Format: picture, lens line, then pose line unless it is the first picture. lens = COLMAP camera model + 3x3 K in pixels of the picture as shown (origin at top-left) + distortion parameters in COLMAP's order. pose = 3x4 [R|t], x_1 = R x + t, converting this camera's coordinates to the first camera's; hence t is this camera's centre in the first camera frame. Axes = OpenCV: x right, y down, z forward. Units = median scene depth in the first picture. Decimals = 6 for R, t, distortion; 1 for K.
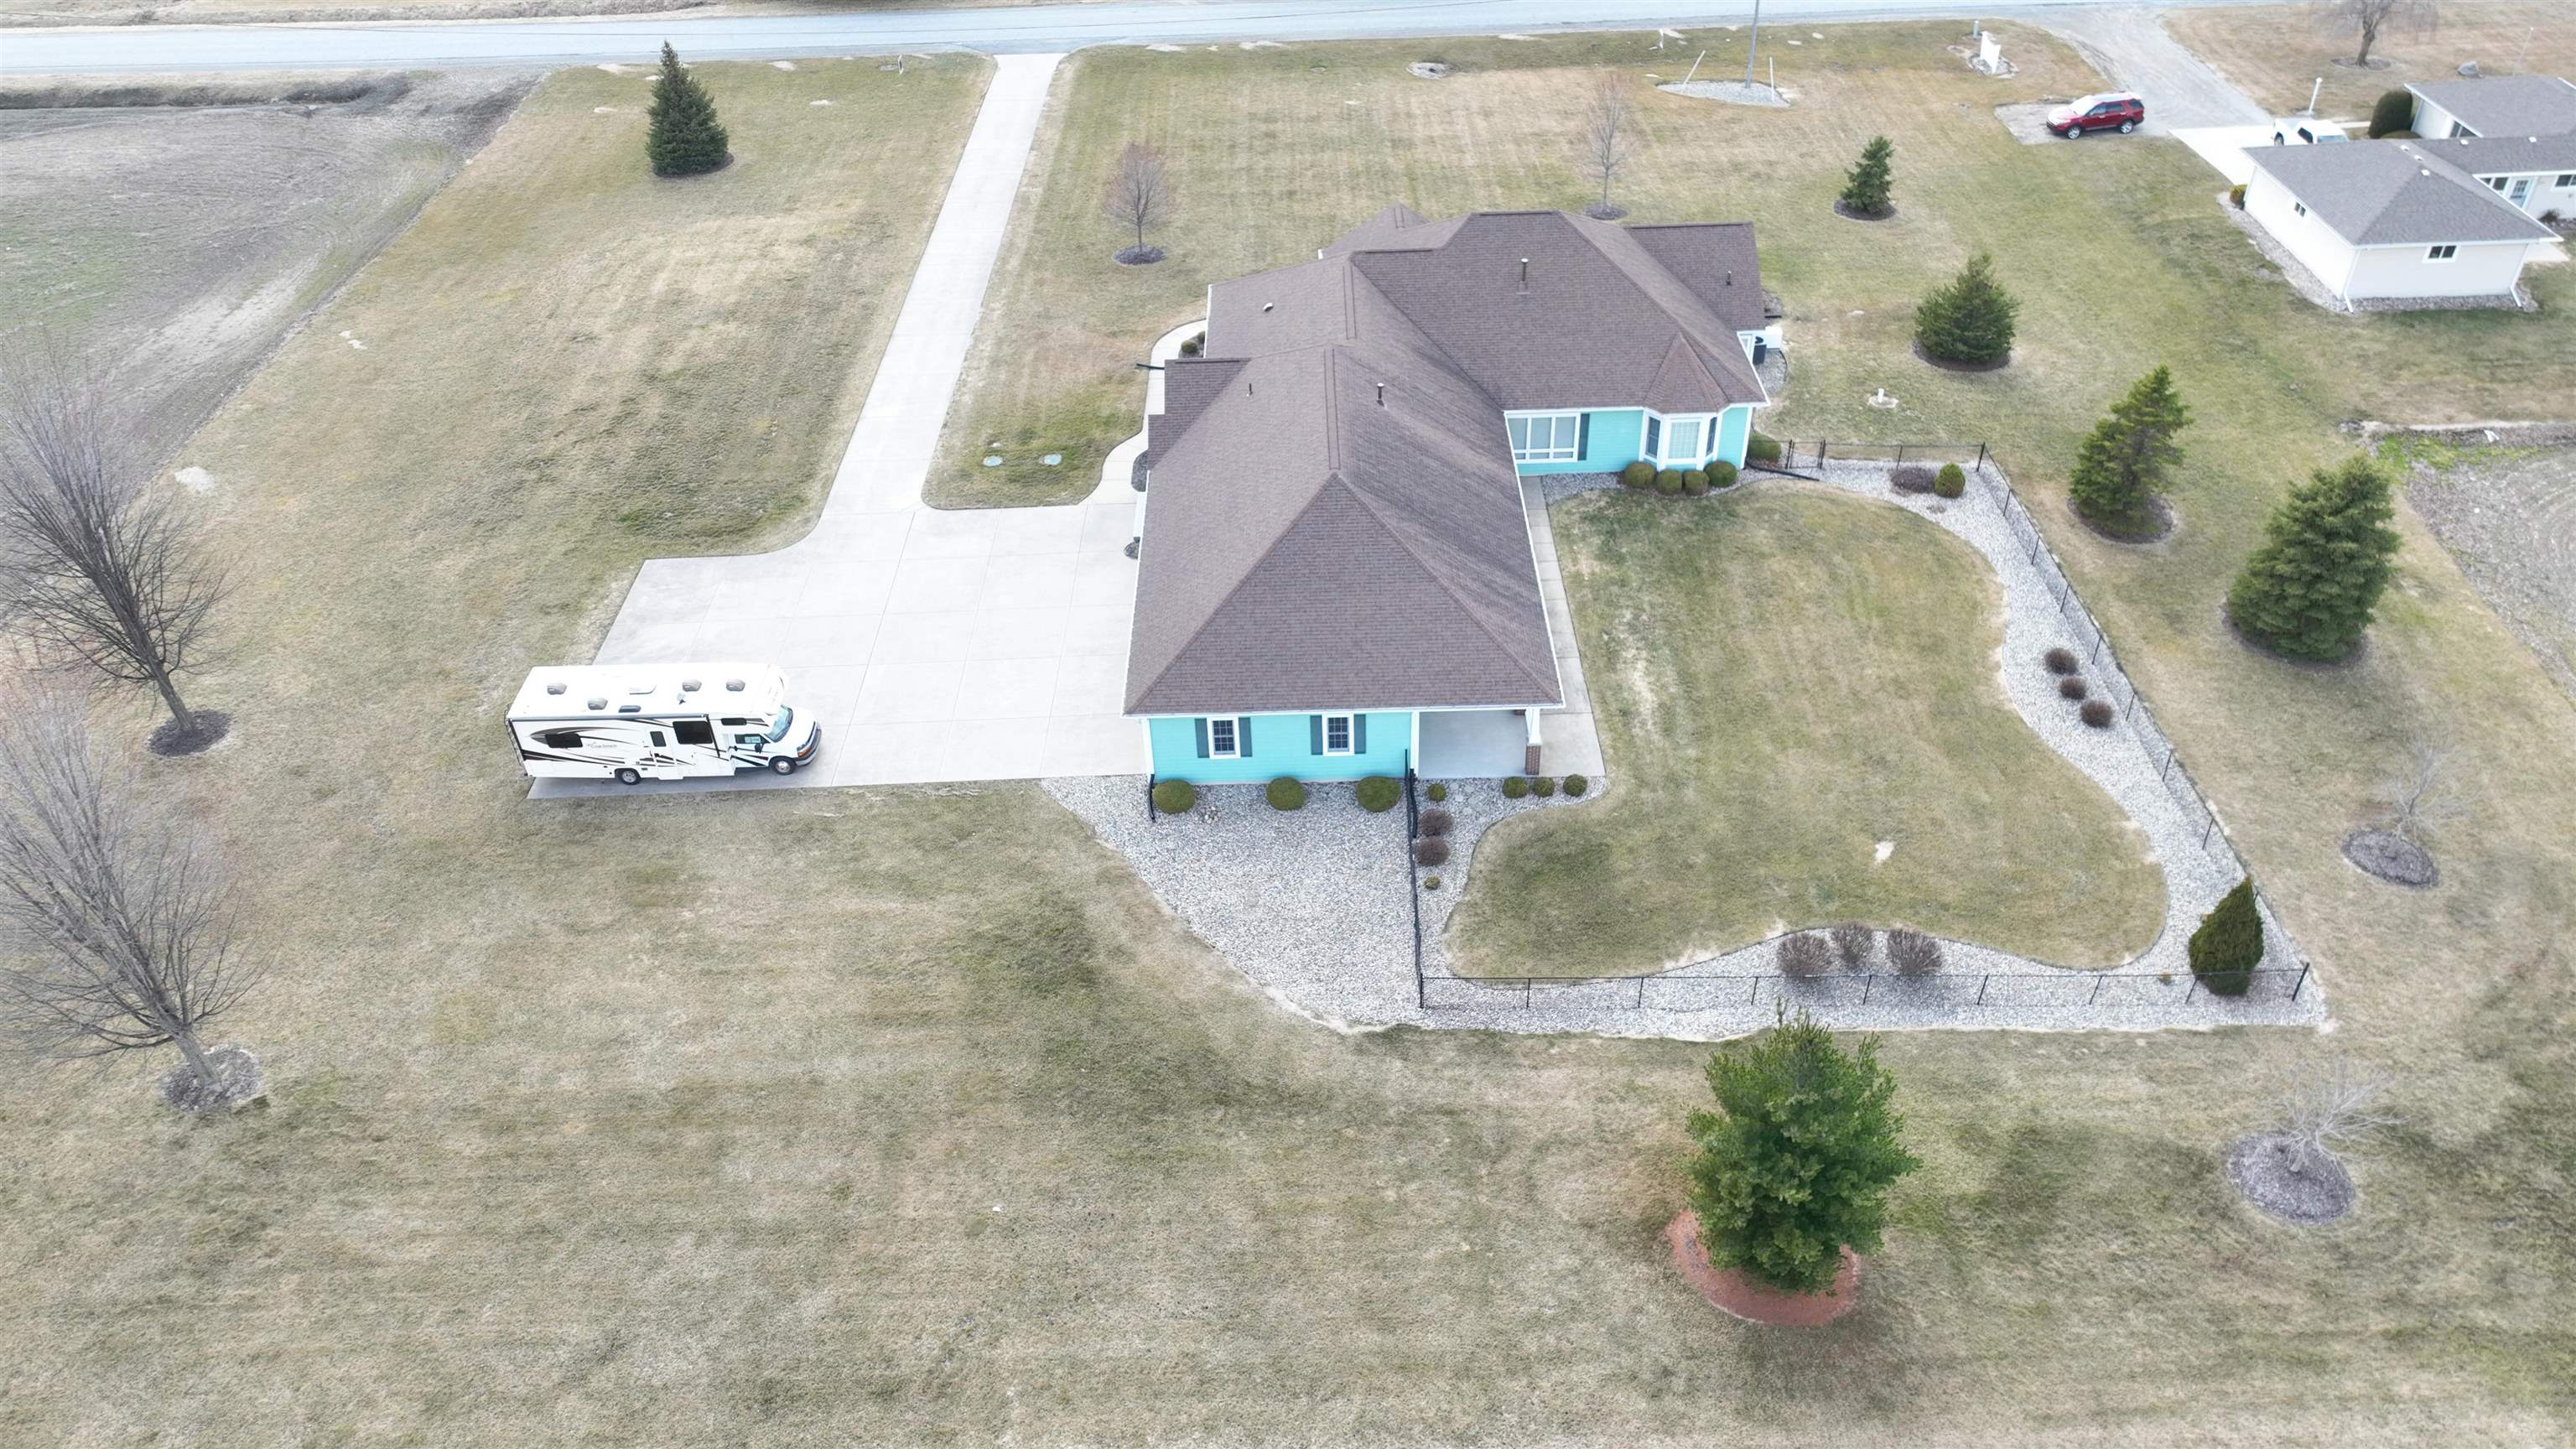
lens RADIAL K [[1811.8, 0, 1288.0], [0, 1811.8, 724.5], [0, 0, 1]] dist [0.006050, 0.006316]
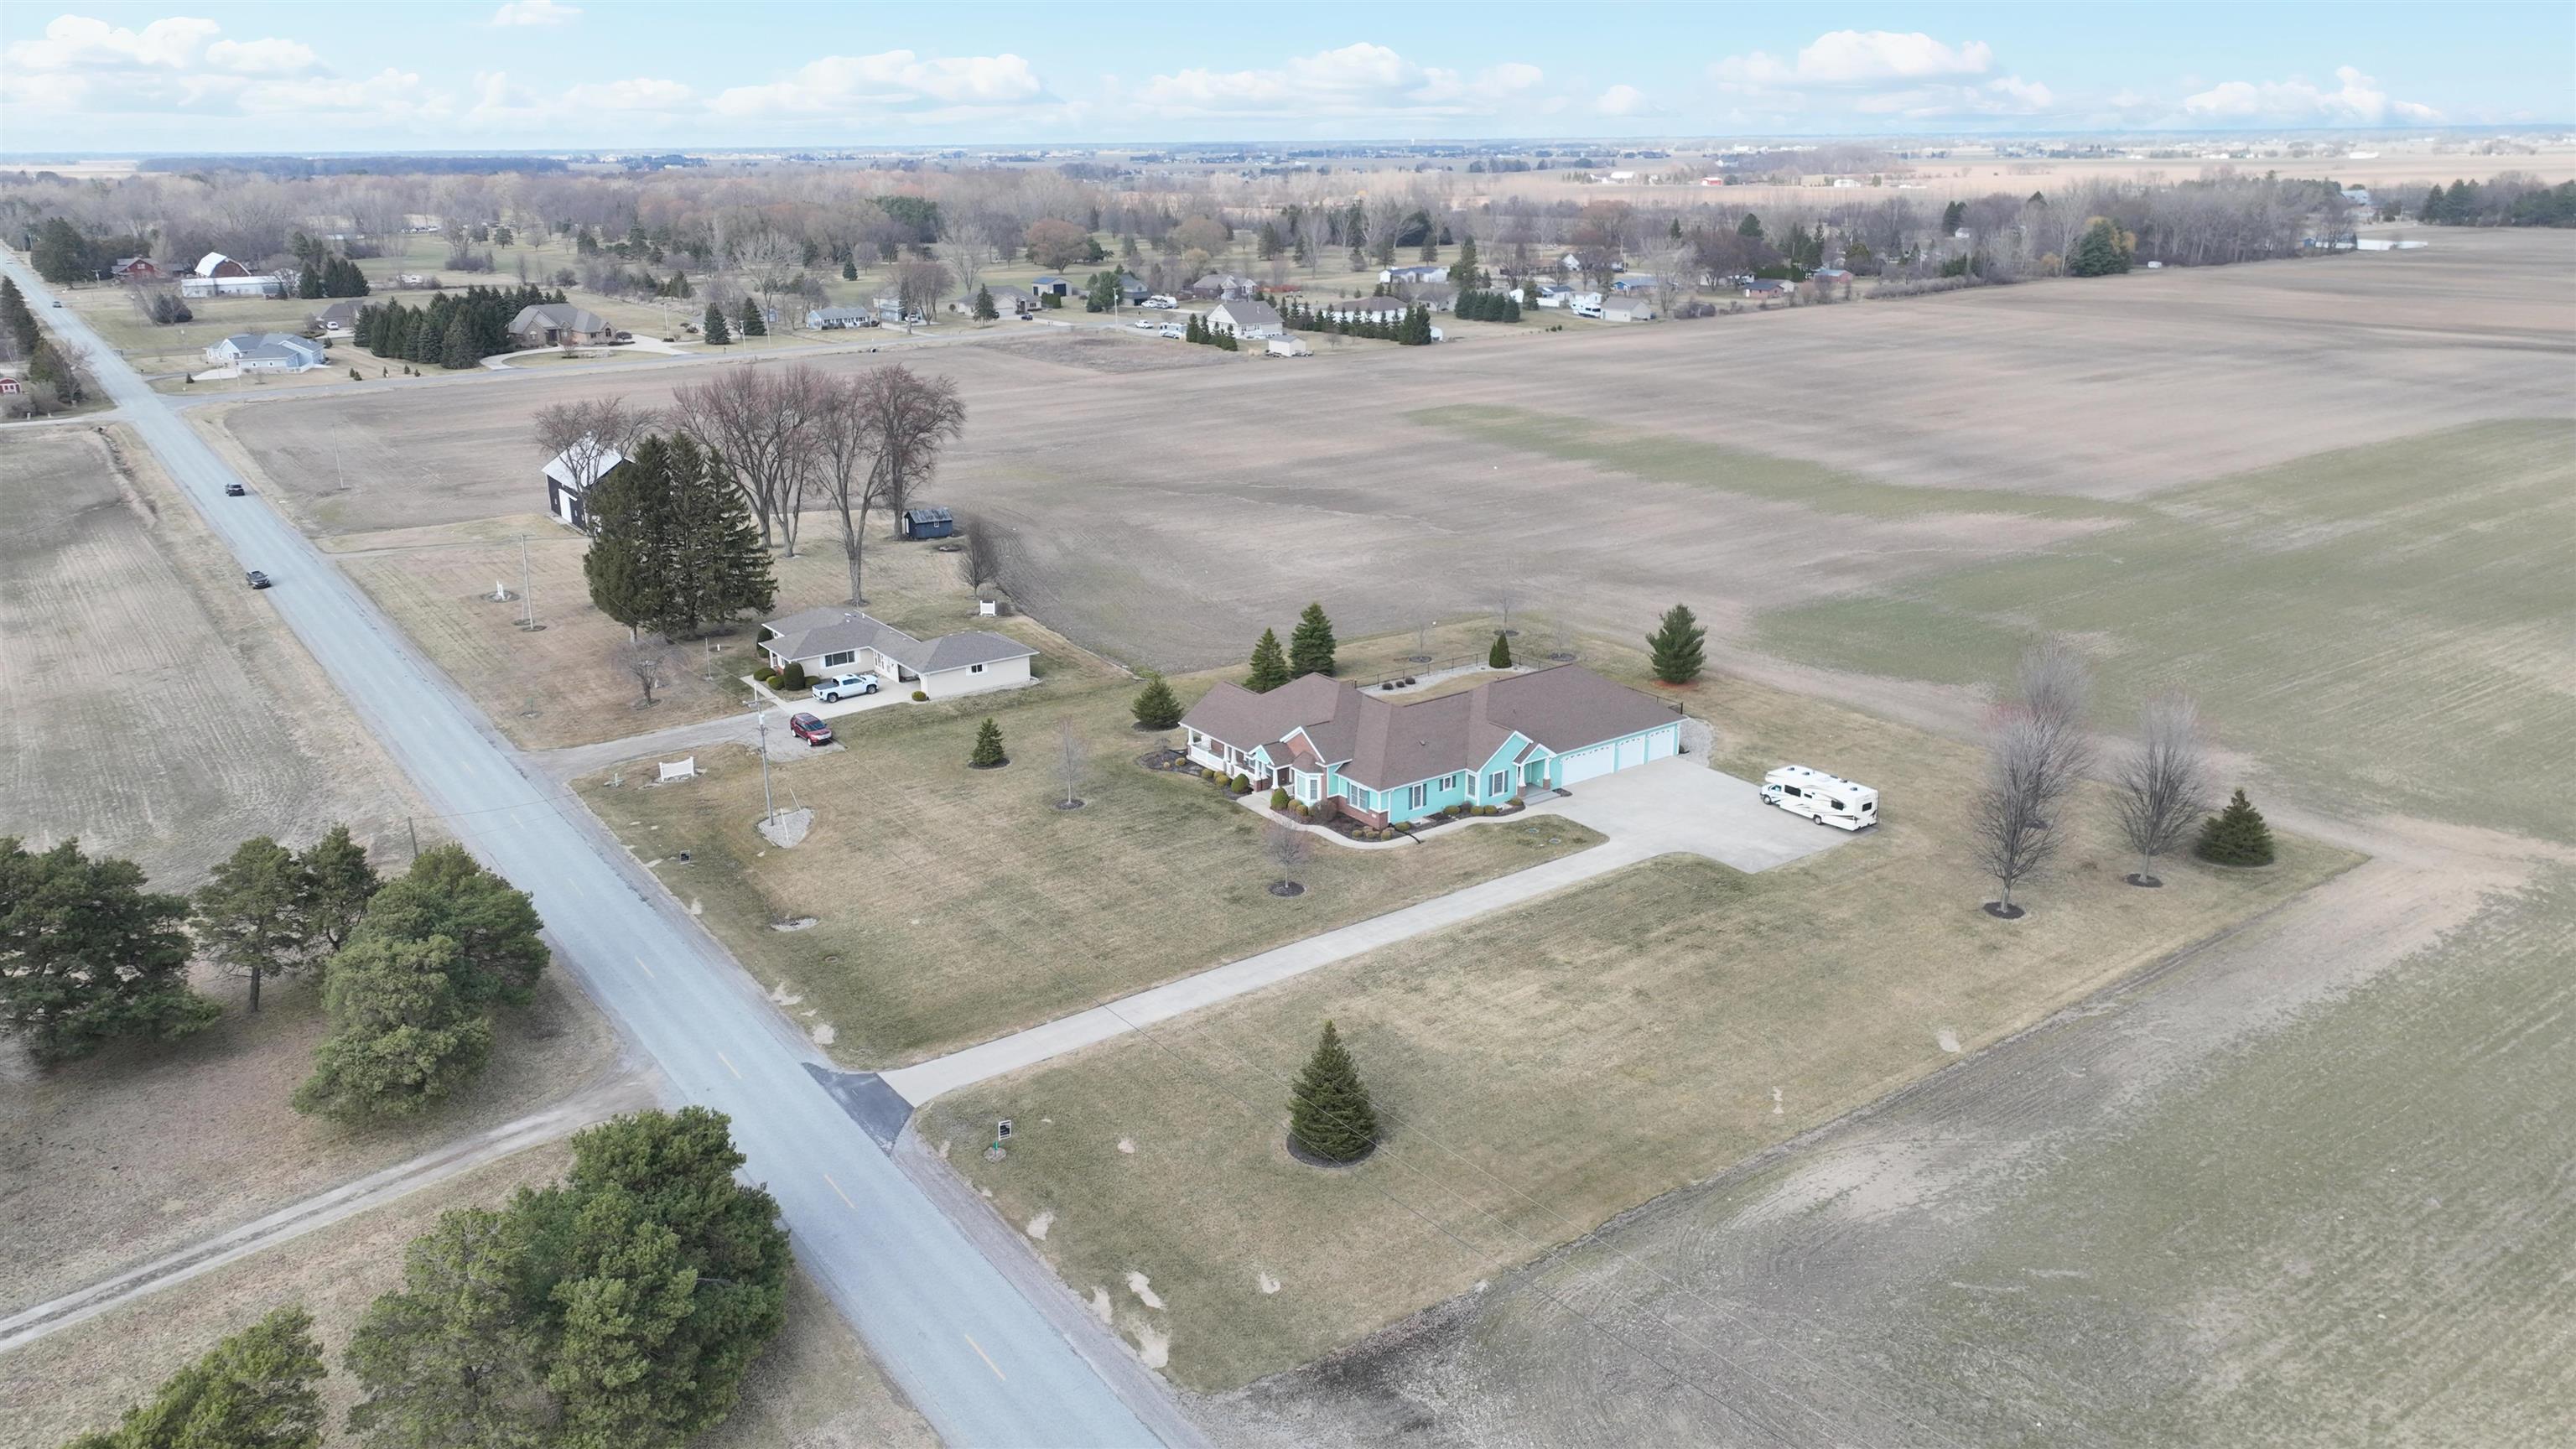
lens RADIAL K [[1811.8, 0, 1288.0], [0, 1811.8, 724.5], [0, 0, 1]] dist [0.006050, 0.006316]
pose [[-0.582306, -0.214254, 0.784229, -1.440890], [0.522255, 0.640687, 0.562824, -1.415592], [-0.623032, 0.737303, -0.261181, 1.618542]]
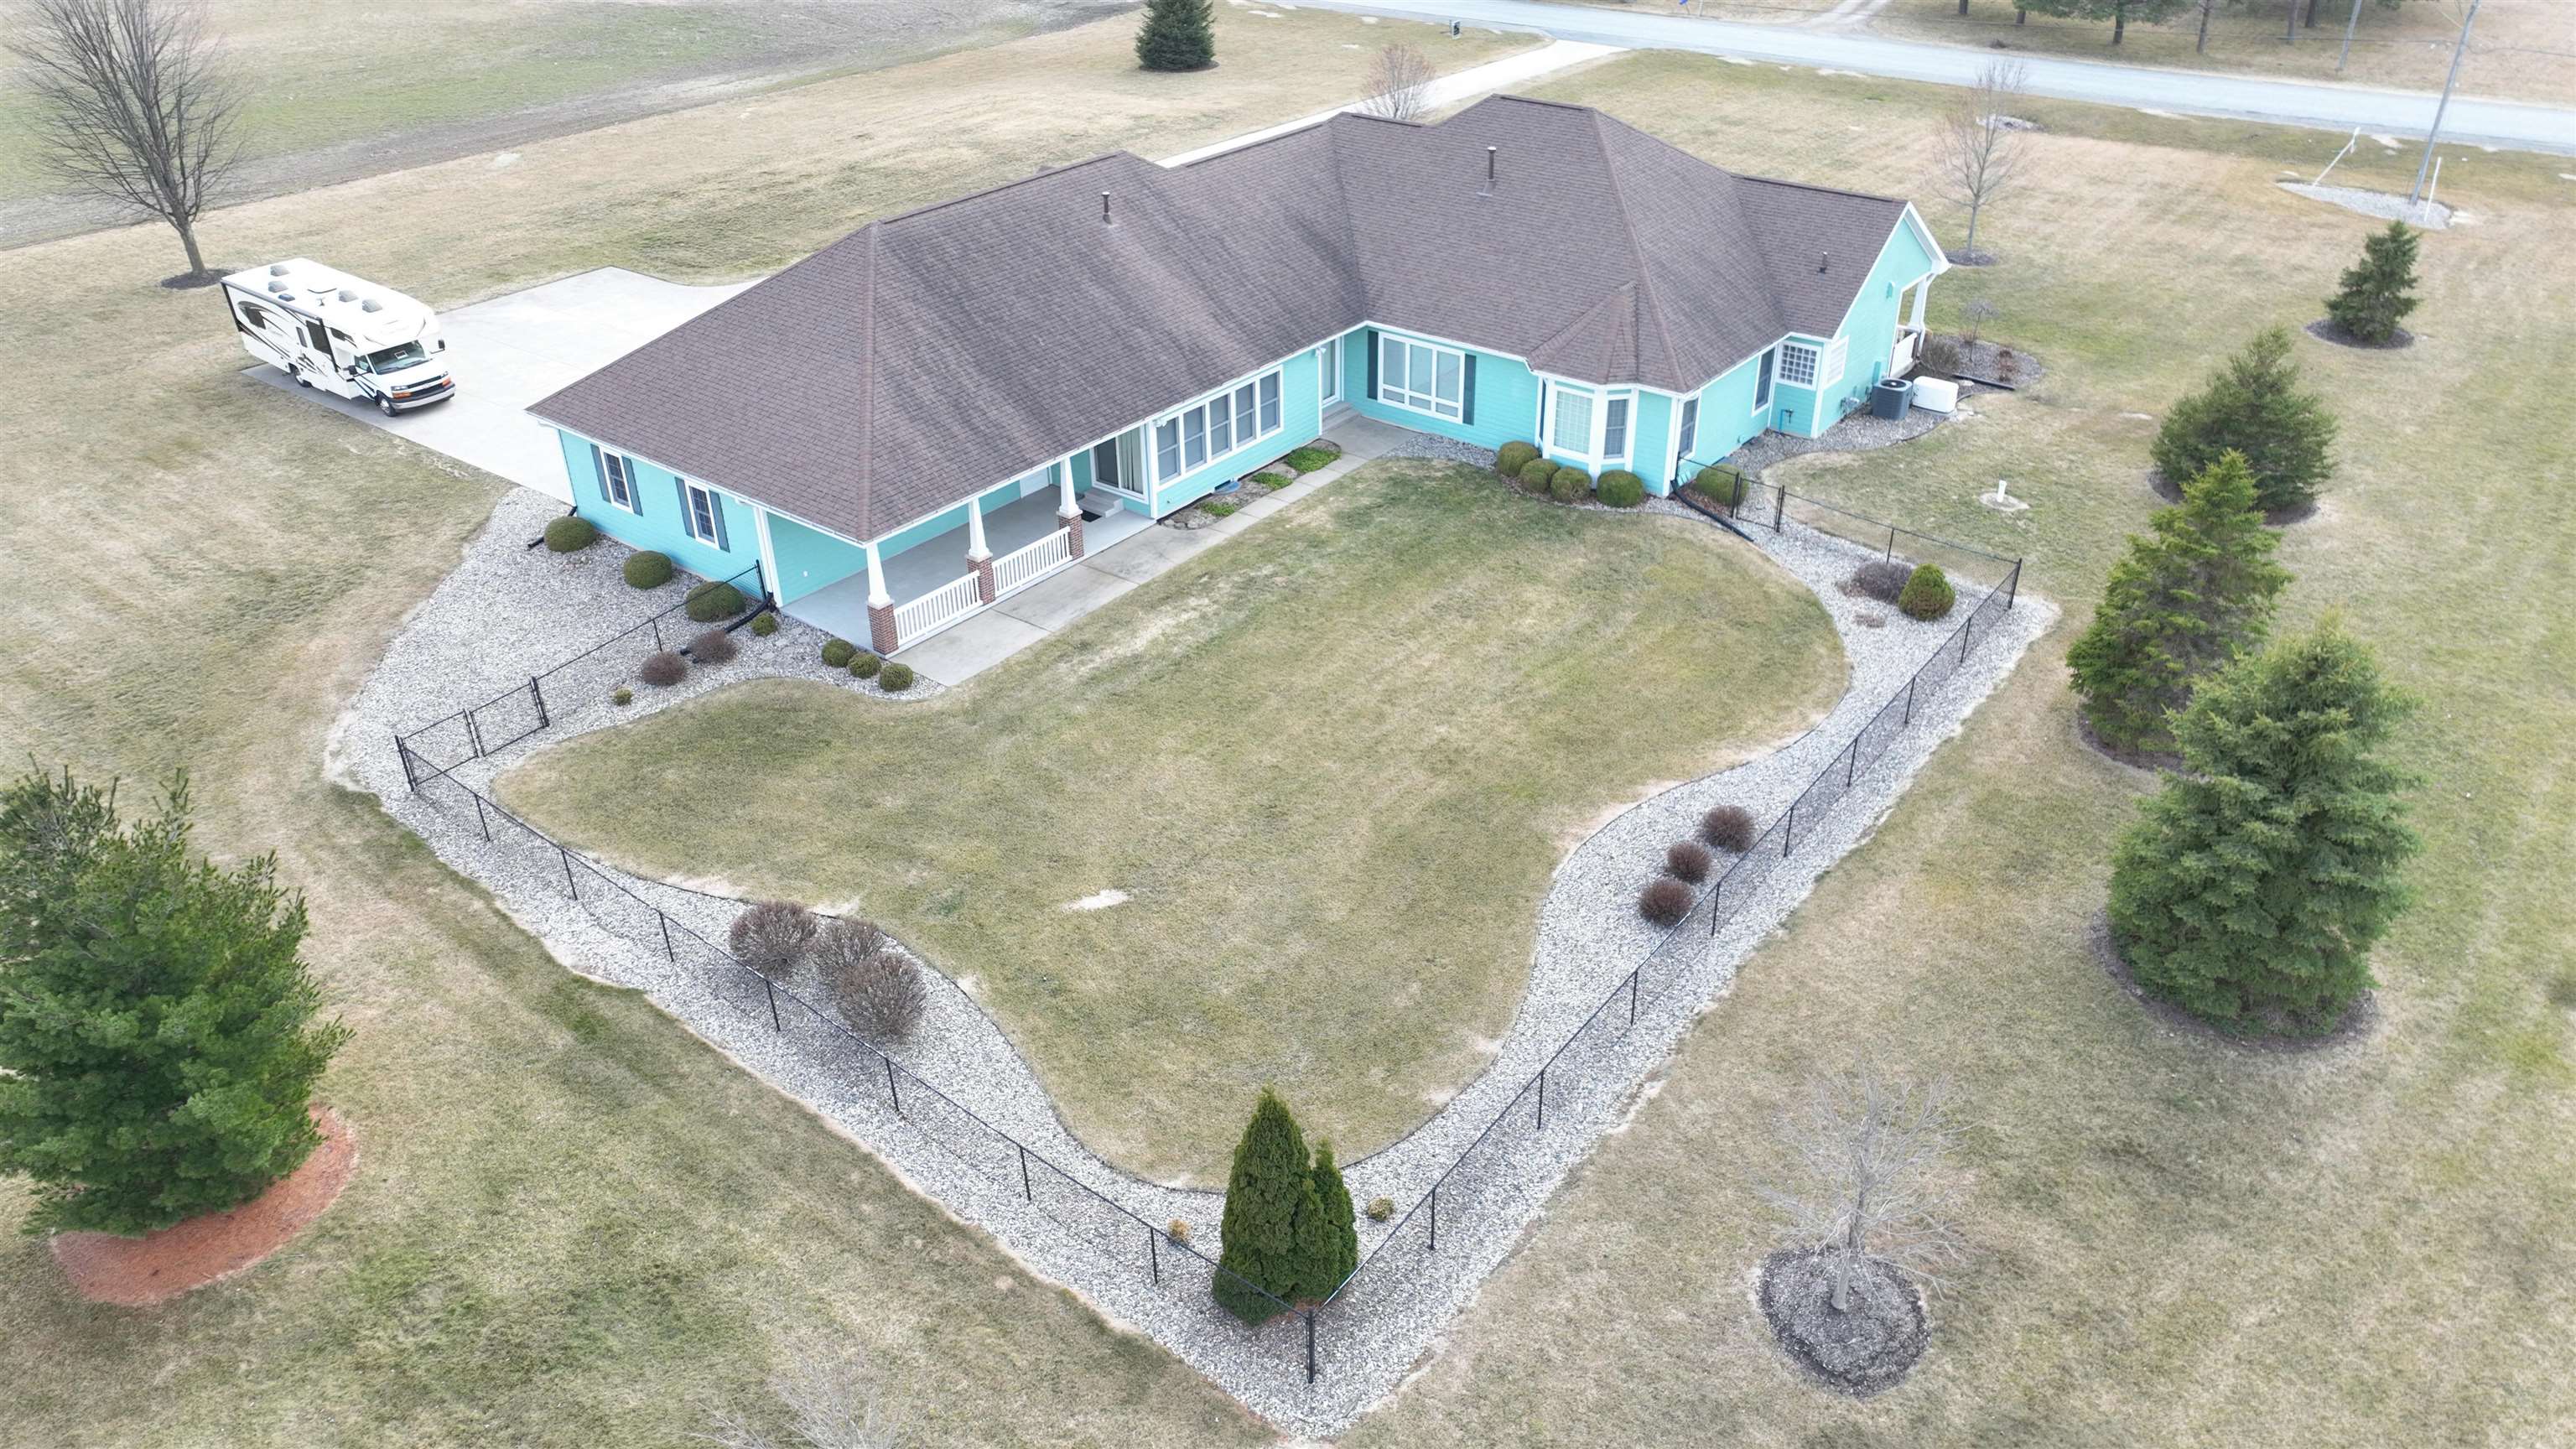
lens RADIAL K [[1811.8, 0, 1288.0], [0, 1811.8, 724.5], [0, 0, 1]] dist [0.006050, 0.006316]
pose [[0.783399, 0.337657, -0.521799, 0.531440], [-0.390686, 0.920479, 0.009089, -0.013474], [0.483374, 0.196739, 0.853020, 0.373093]]
